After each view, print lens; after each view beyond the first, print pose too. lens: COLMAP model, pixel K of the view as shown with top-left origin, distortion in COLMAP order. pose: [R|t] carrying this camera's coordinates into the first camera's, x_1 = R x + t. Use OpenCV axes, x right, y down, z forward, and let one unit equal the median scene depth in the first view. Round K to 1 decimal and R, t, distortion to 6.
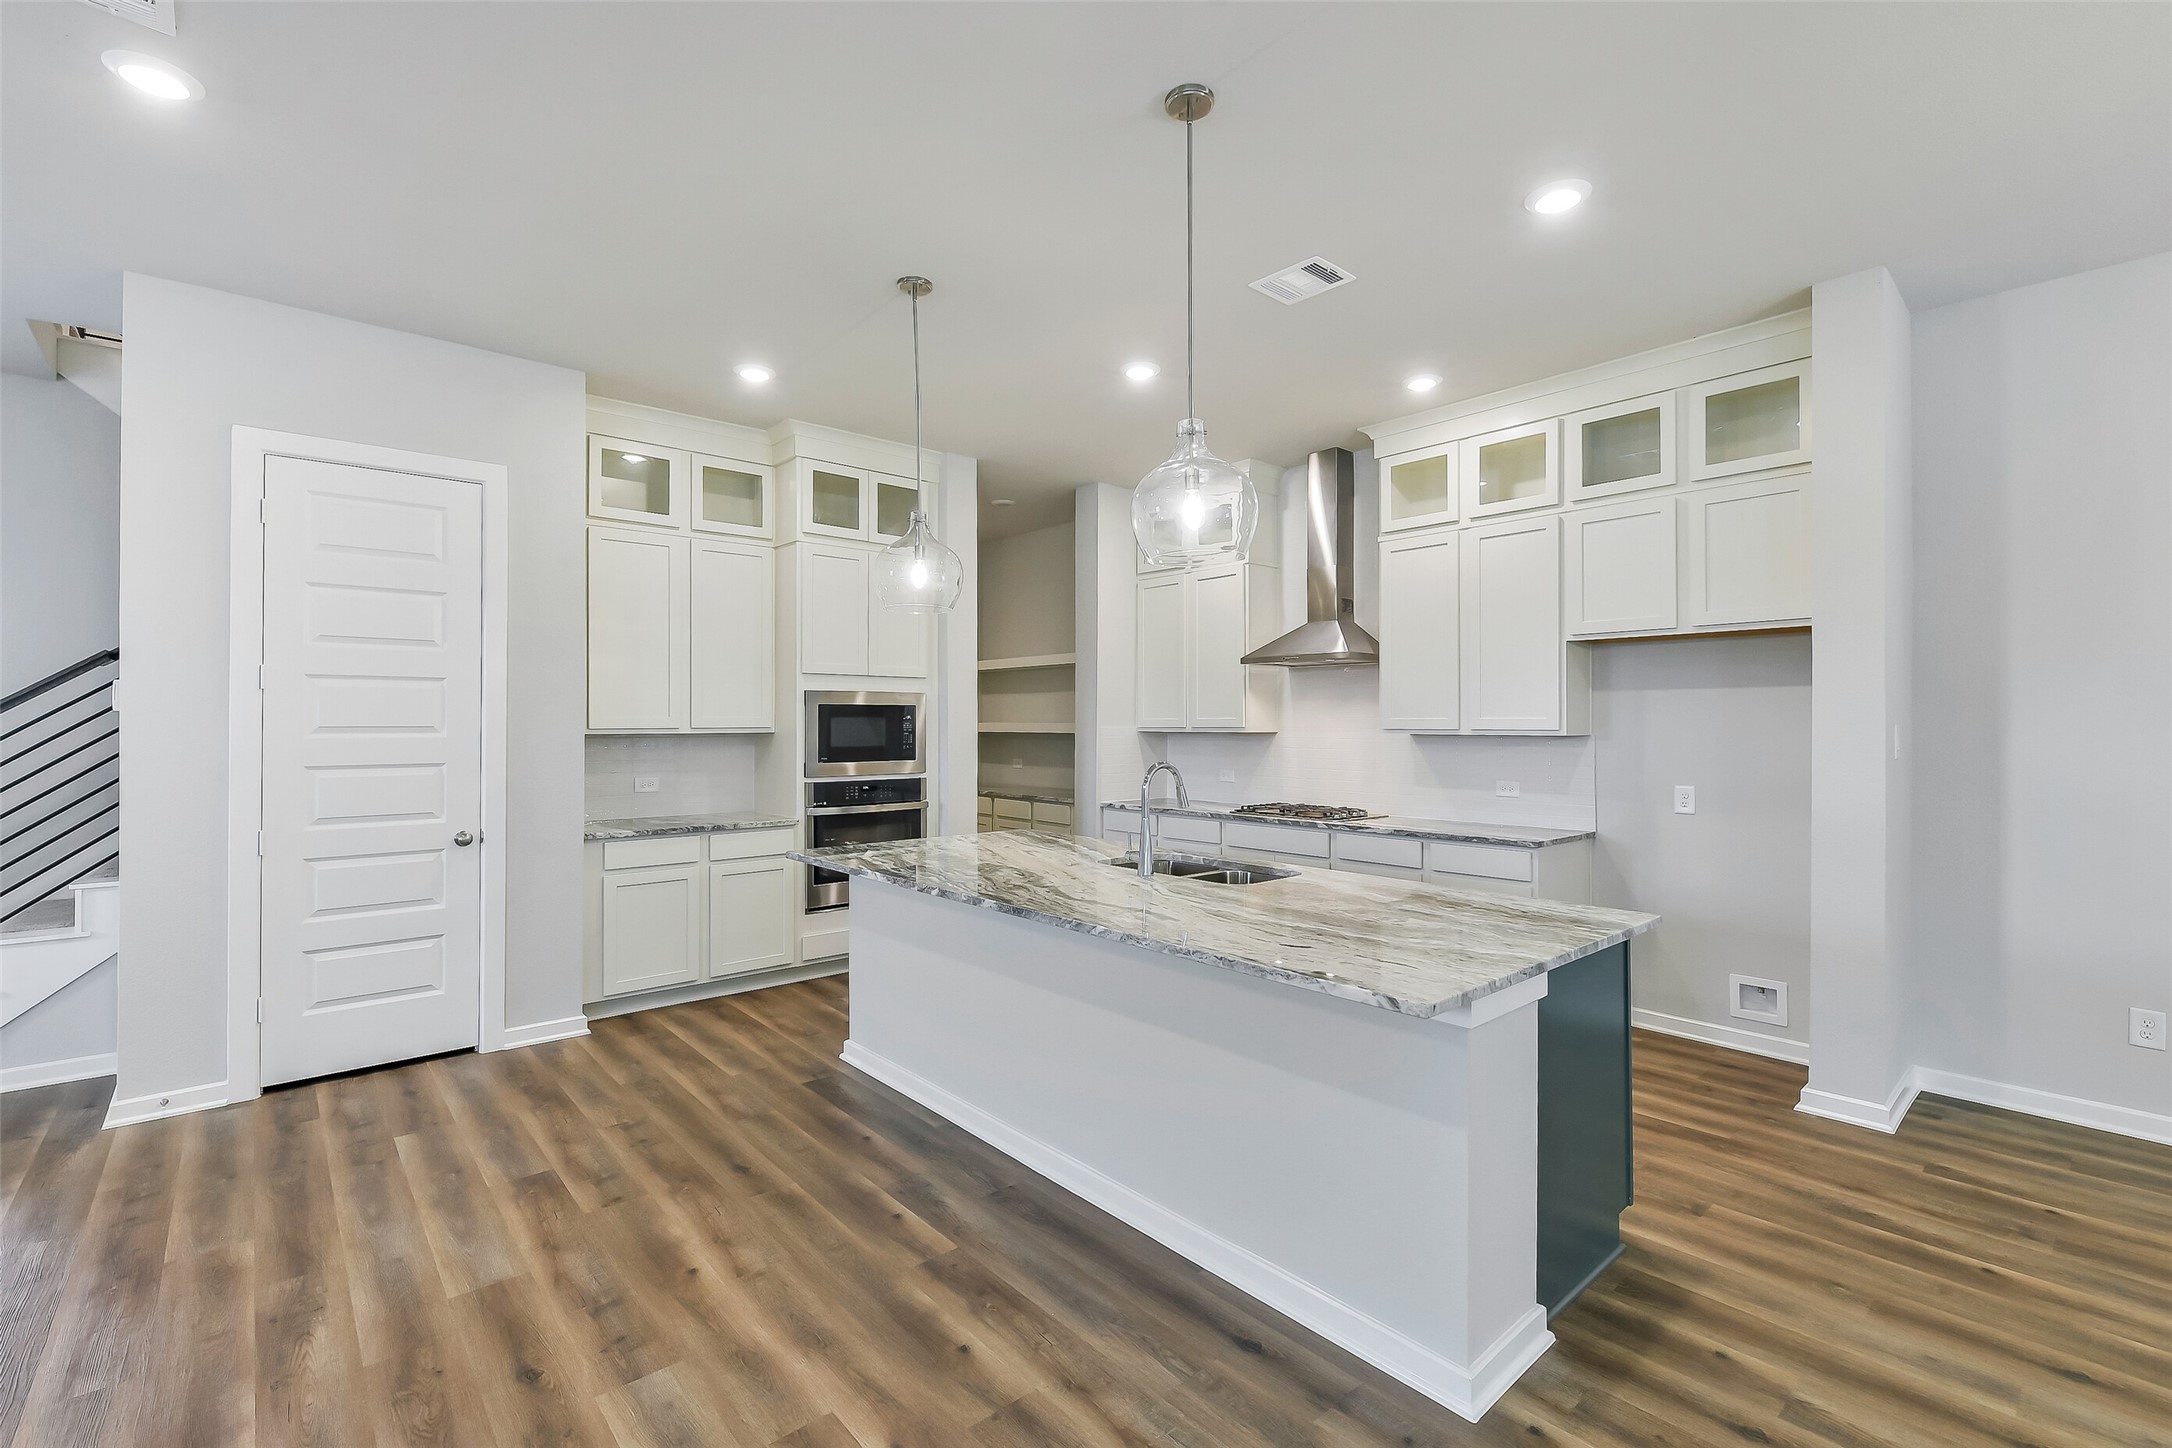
lens RADIAL K [[947.3, 0, 1094.3], [0, 947.3, 717.2], [0, 0, 1]] dist [0.001917, -0.002981]
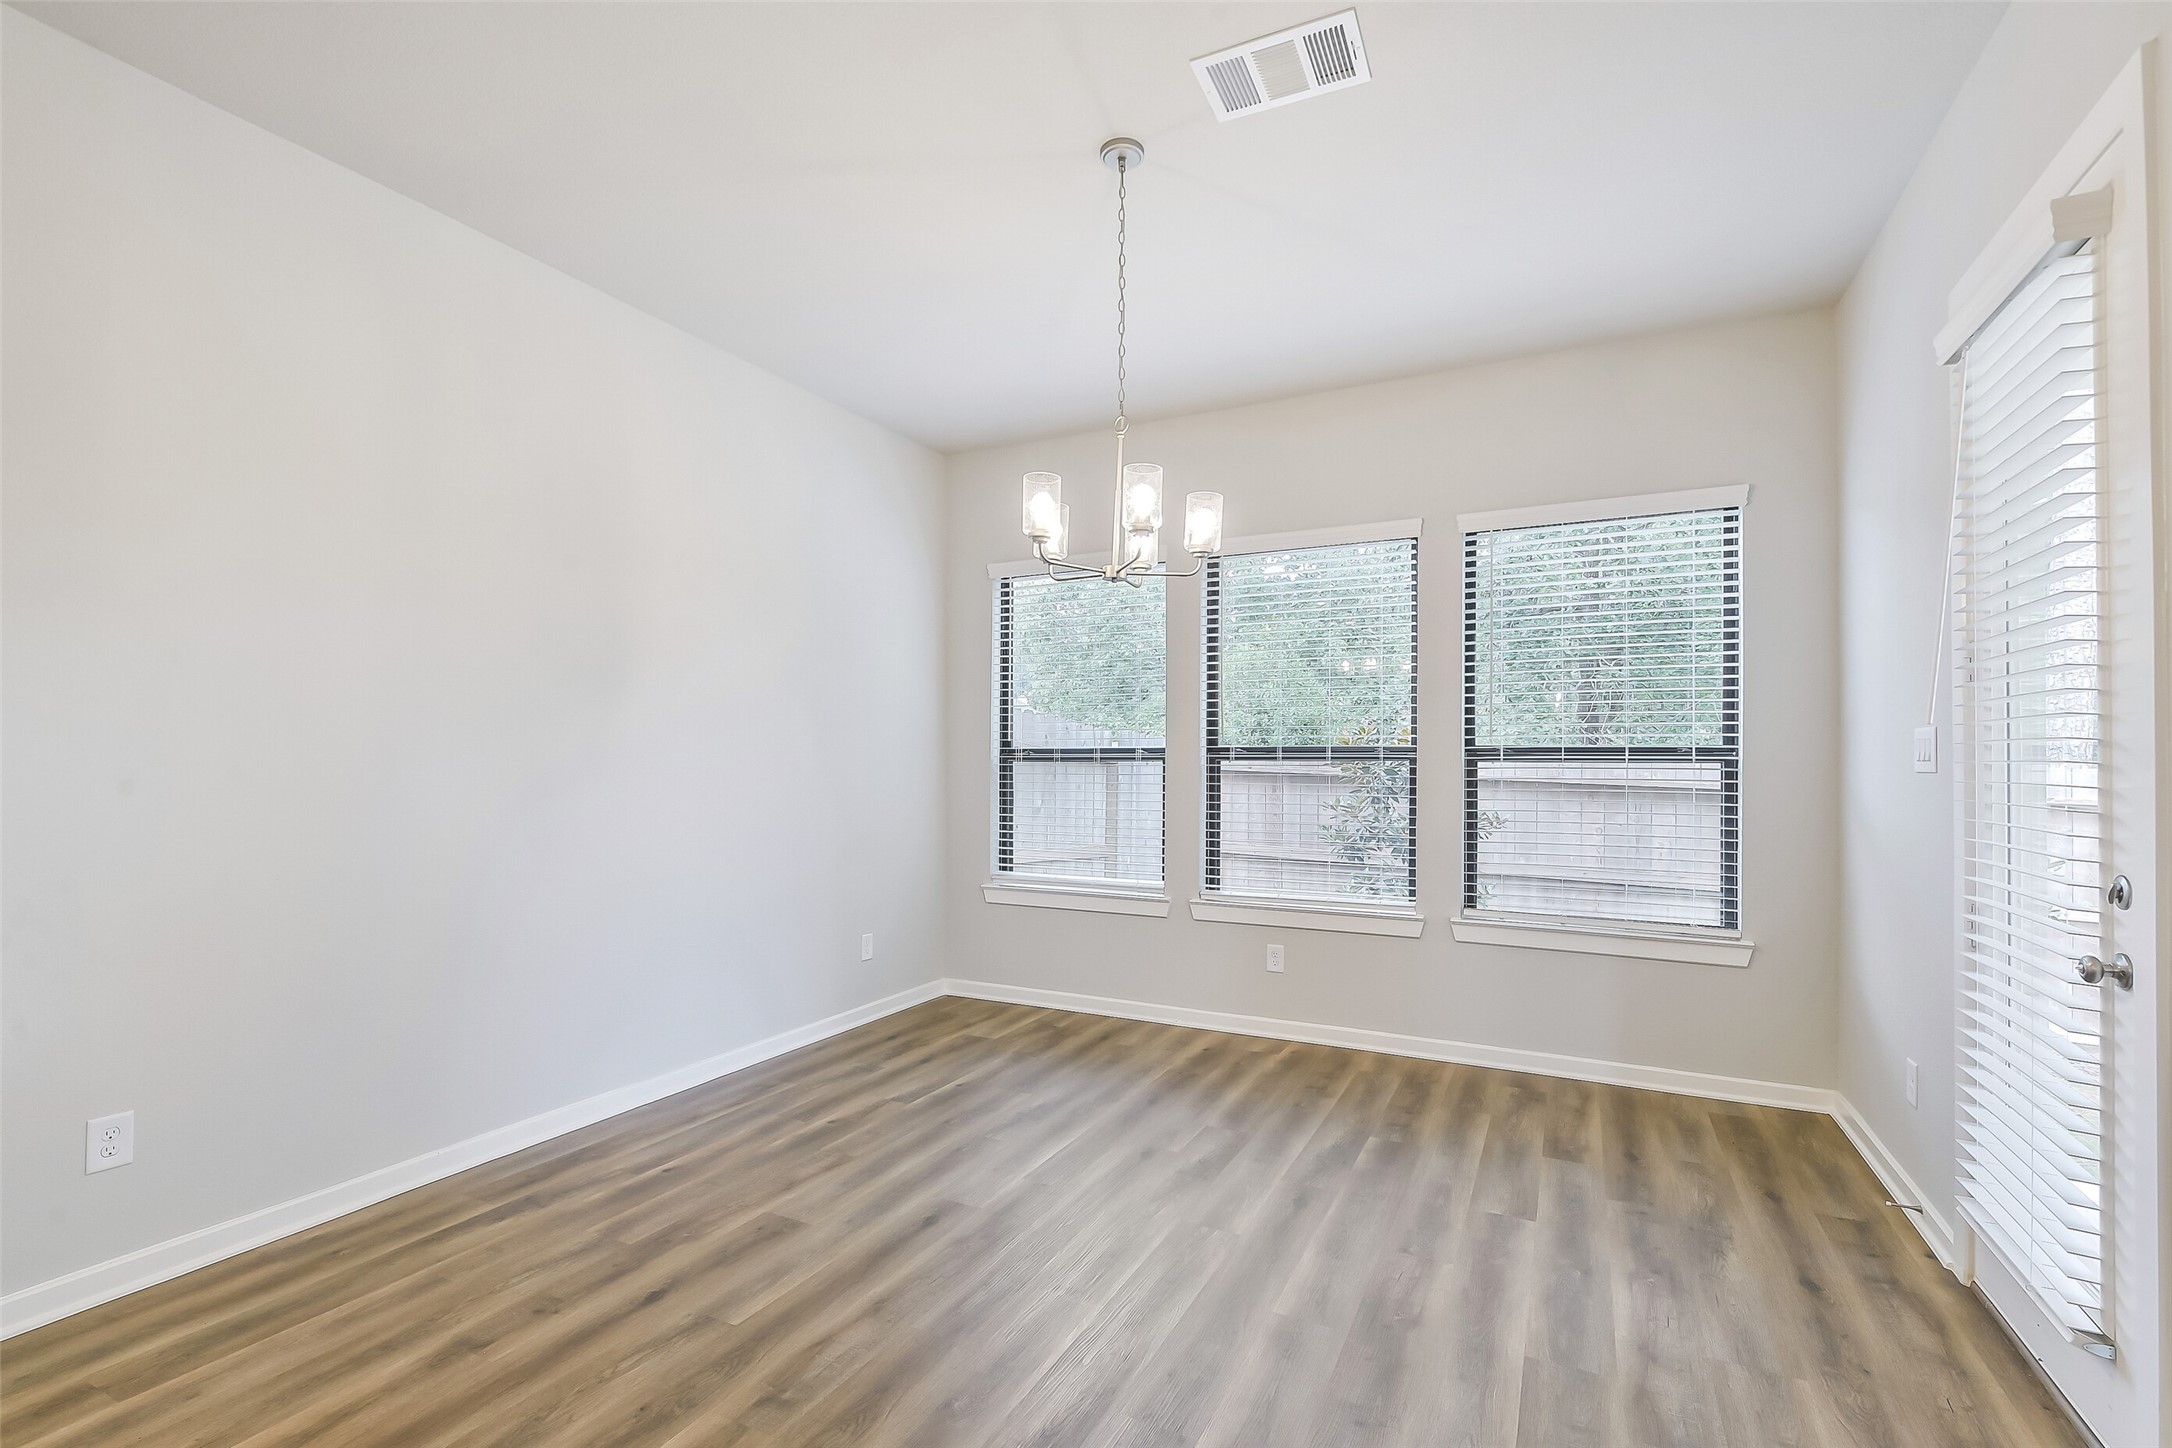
lens RADIAL K [[965.7, 0, 1082.8], [0, 965.7, 755.8], [0, 0, 1]] dist [-0.000768, -0.002490]
pose [[-0.369120, 0.005598, 0.929365, 0.127358], [-0.007645, 0.999930, -0.009060, 0.031572], [-0.929350, -0.010450, -0.369051, 0.440357]]
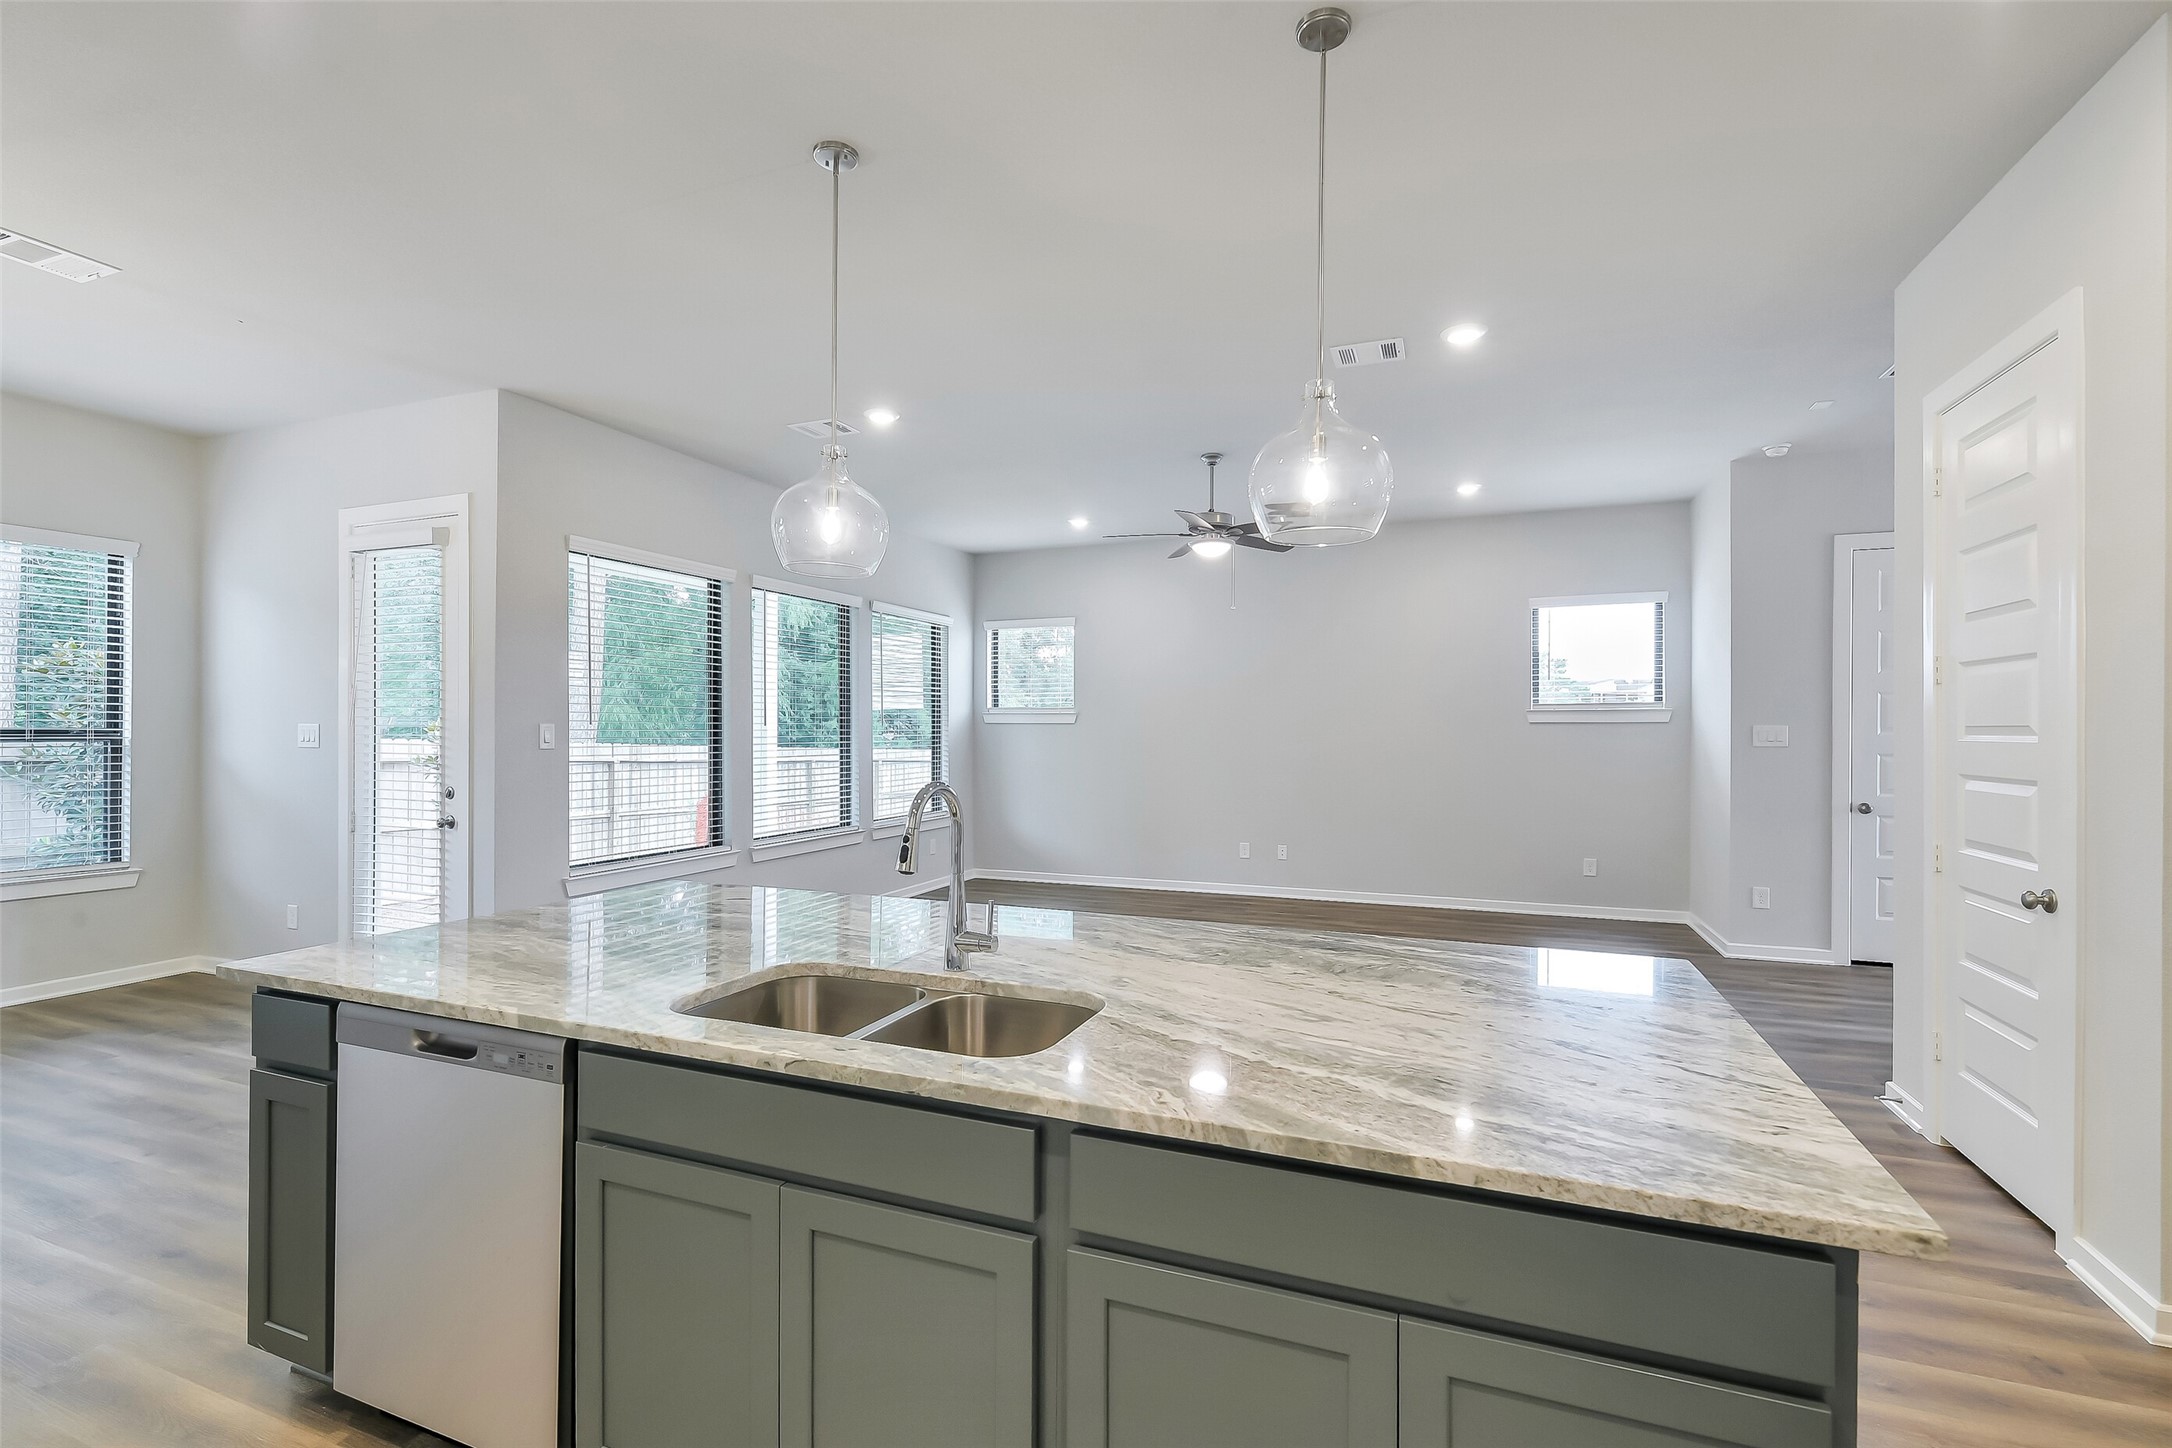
lens RADIAL K [[965.7, 0, 1091.6], [0, 965.7, 726.9], [0, 0, 1]] dist [-0.000768, -0.002490]
pose [[-0.890103, -0.003252, -0.455748, 0.192216], [-0.000509, 0.999981, -0.006140, 0.013765], [0.455759, -0.005233, -0.890088, 1.187986]]
